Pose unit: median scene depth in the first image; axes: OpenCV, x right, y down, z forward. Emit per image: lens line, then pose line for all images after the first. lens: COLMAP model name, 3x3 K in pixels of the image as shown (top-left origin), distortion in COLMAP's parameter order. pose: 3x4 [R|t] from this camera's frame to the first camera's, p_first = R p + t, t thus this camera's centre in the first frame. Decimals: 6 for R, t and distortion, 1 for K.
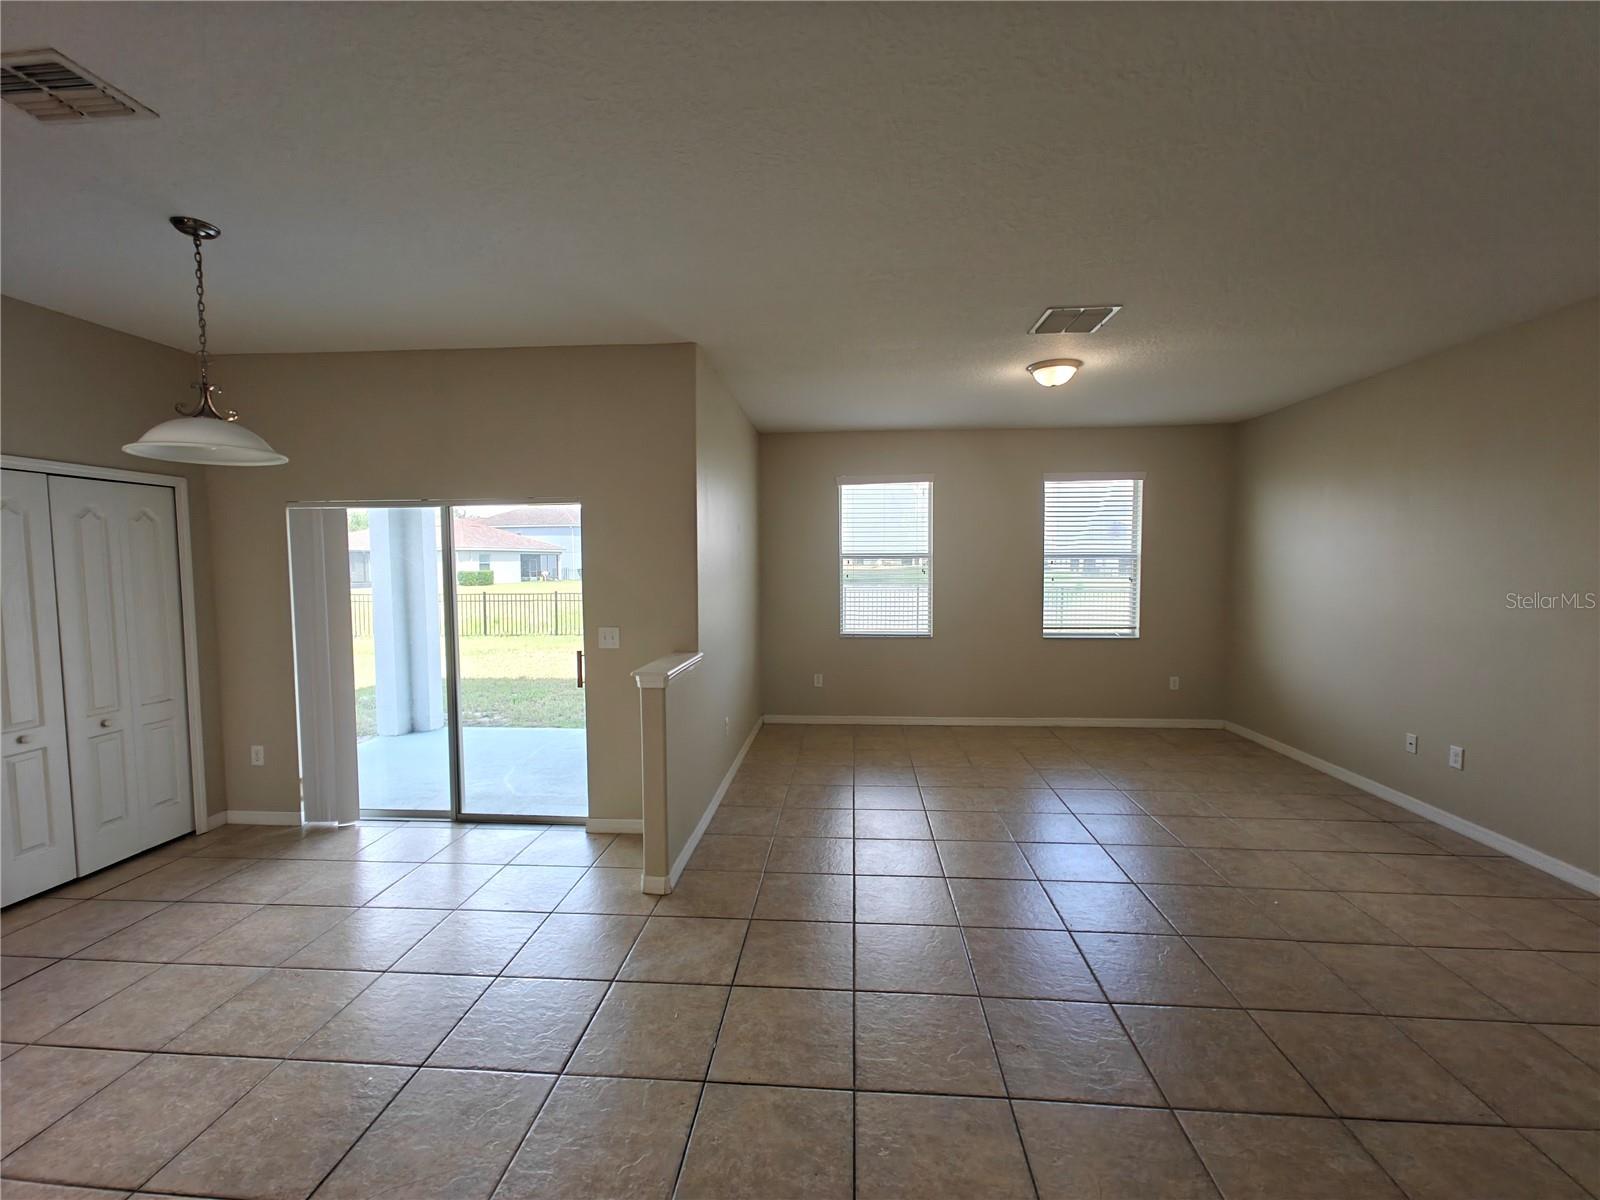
lens RADIAL K [[671.6, 0, 797.5], [0, 671.6, 601.5], [0, 0, 1]] dist [0.001294, -0.000619]
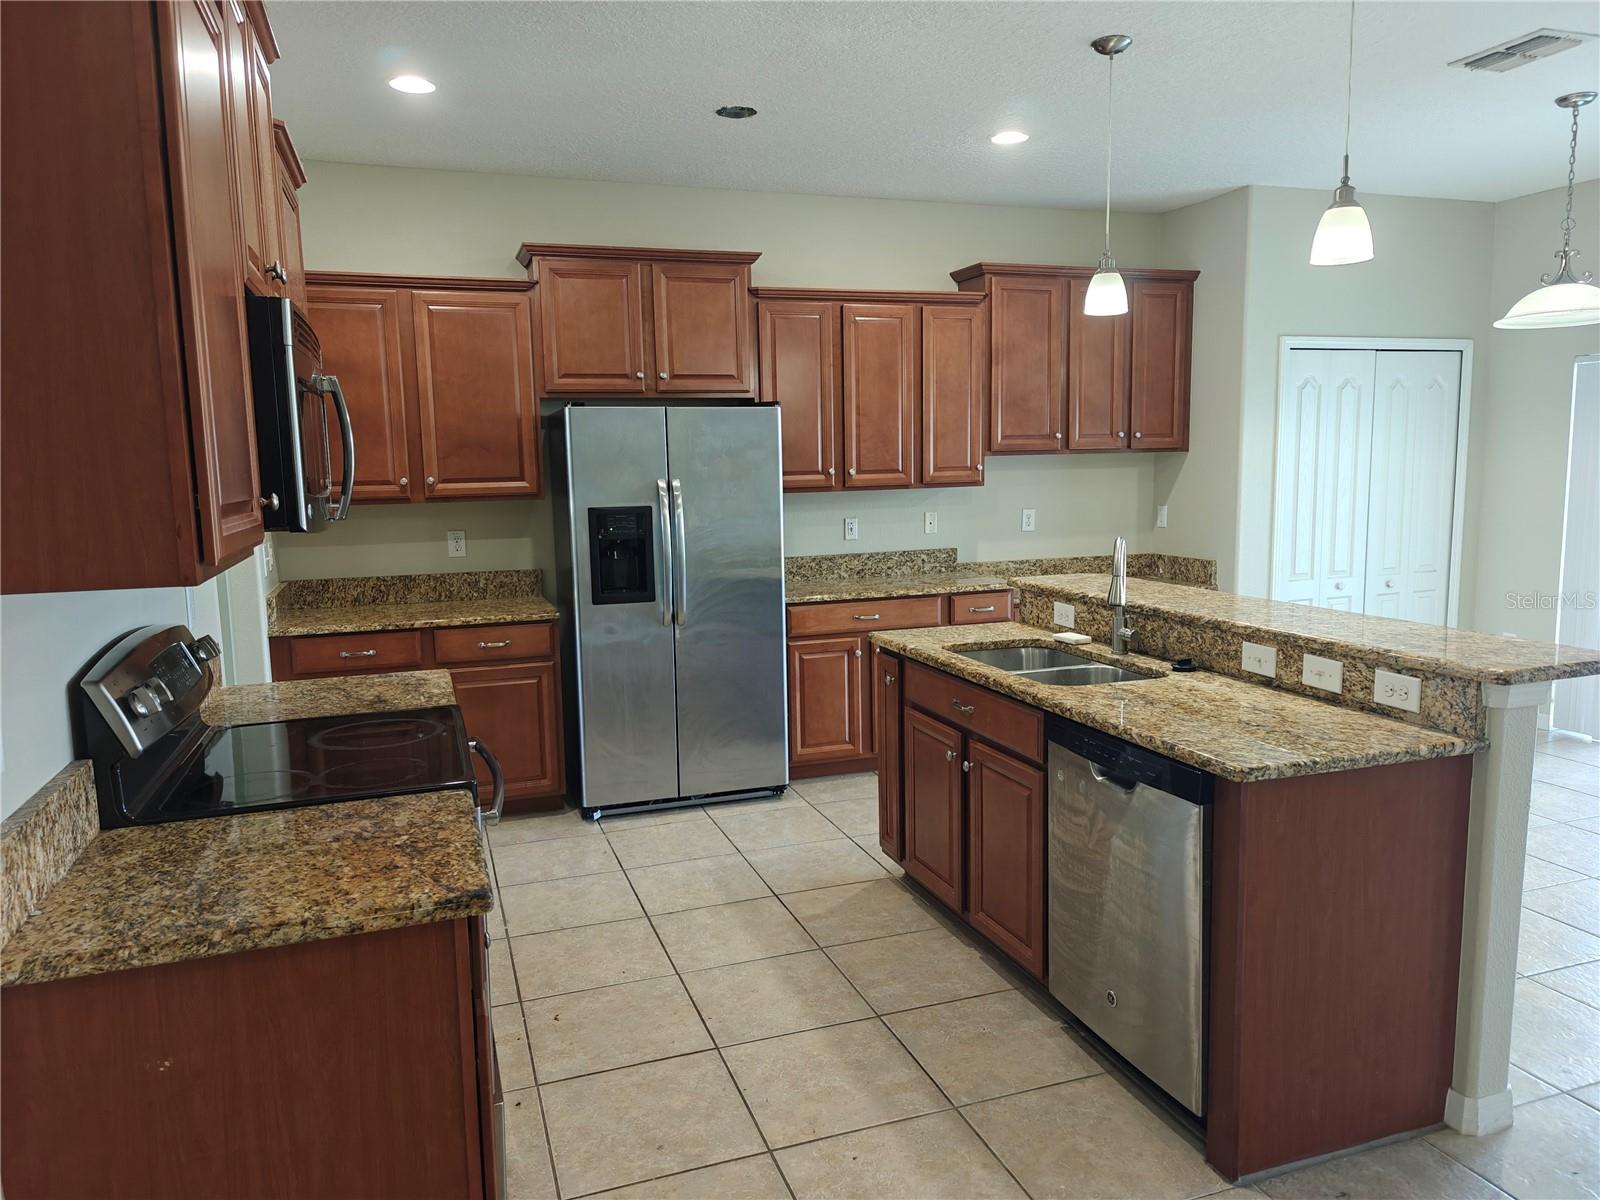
lens RADIAL K [[1100.6, 0, 799.3], [0, 1100.6, 606.1], [0, 0, 1]] dist [0.000293, -0.001746]
pose [[0.401794, 0.121412, -0.907646, 0.154221], [-0.035921, 0.992498, 0.116861, 0.039265], [0.915025, -0.014350, 0.403141, -0.470908]]
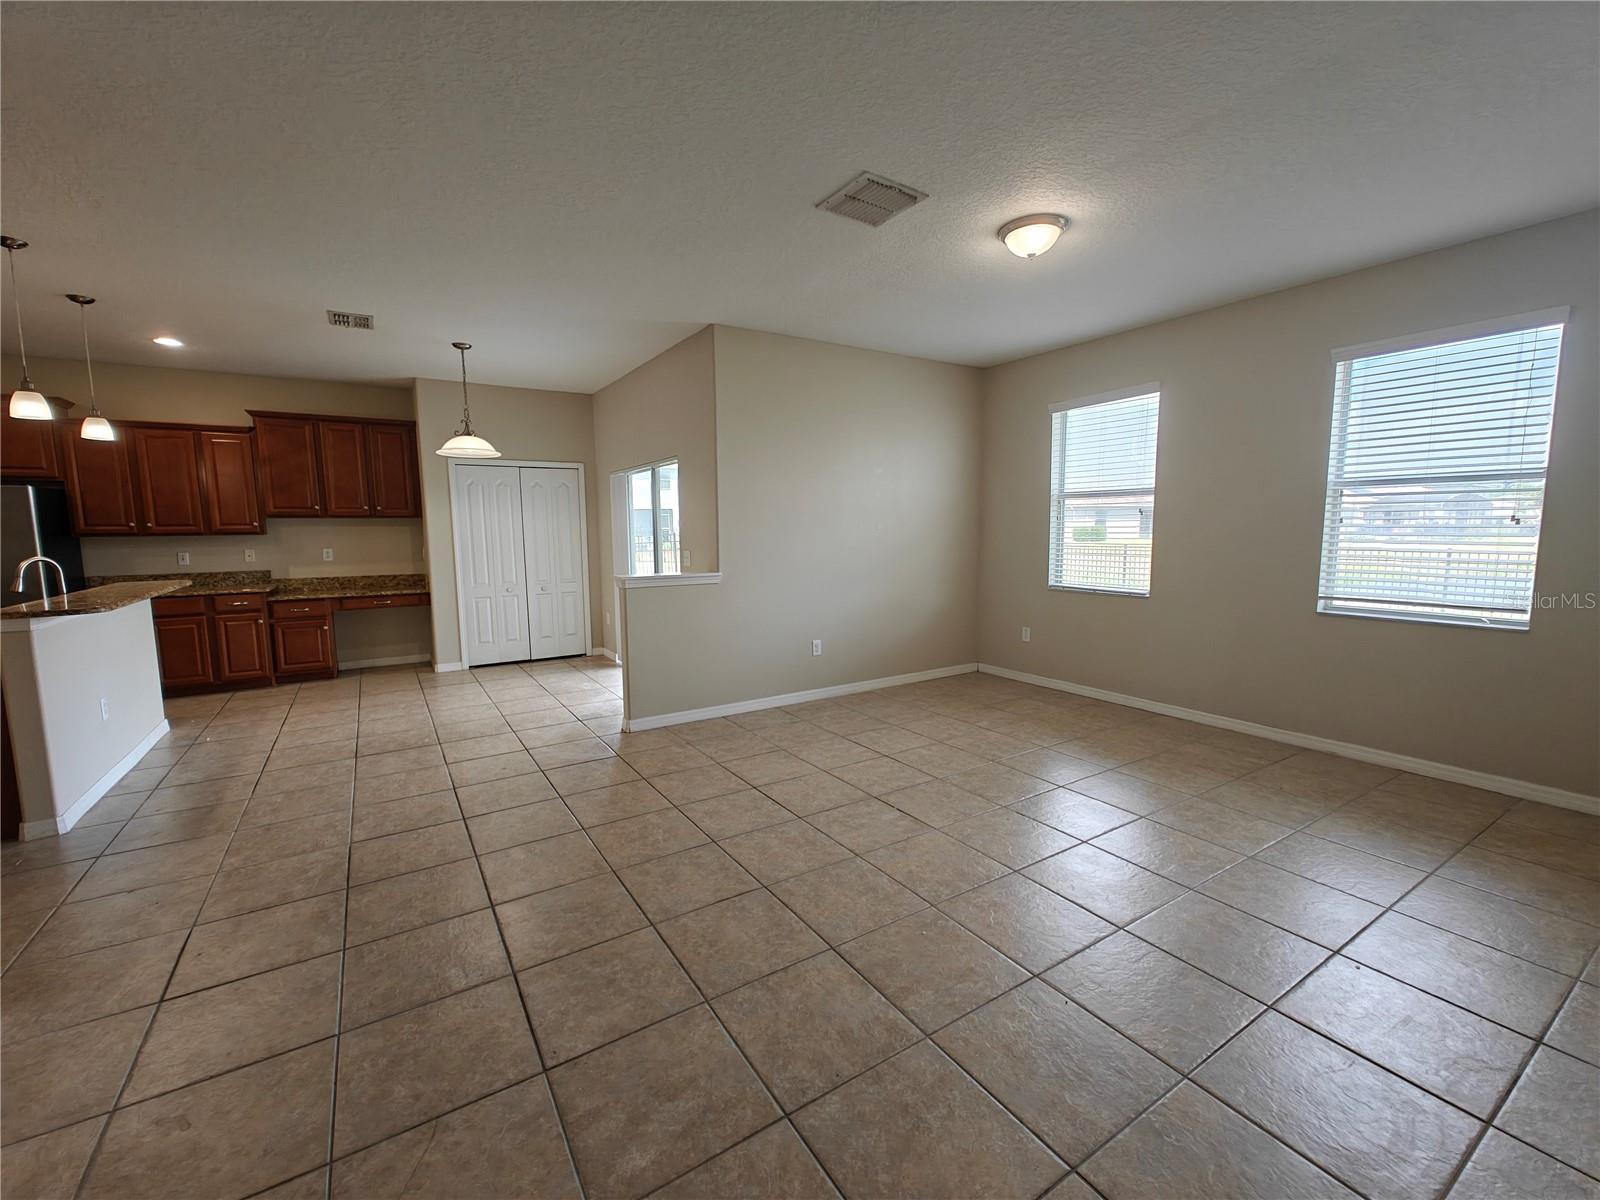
lens RADIAL K [[671.6, 0, 797.5], [0, 671.6, 601.5], [0, 0, 1]] dist [0.001294, -0.000619]
pose [[0.601798, 0.090596, -0.793493, 0.895844], [-0.042099, 0.995762, 0.081761, 0.018398], [0.797538, -0.015798, 0.603062, 0.332227]]
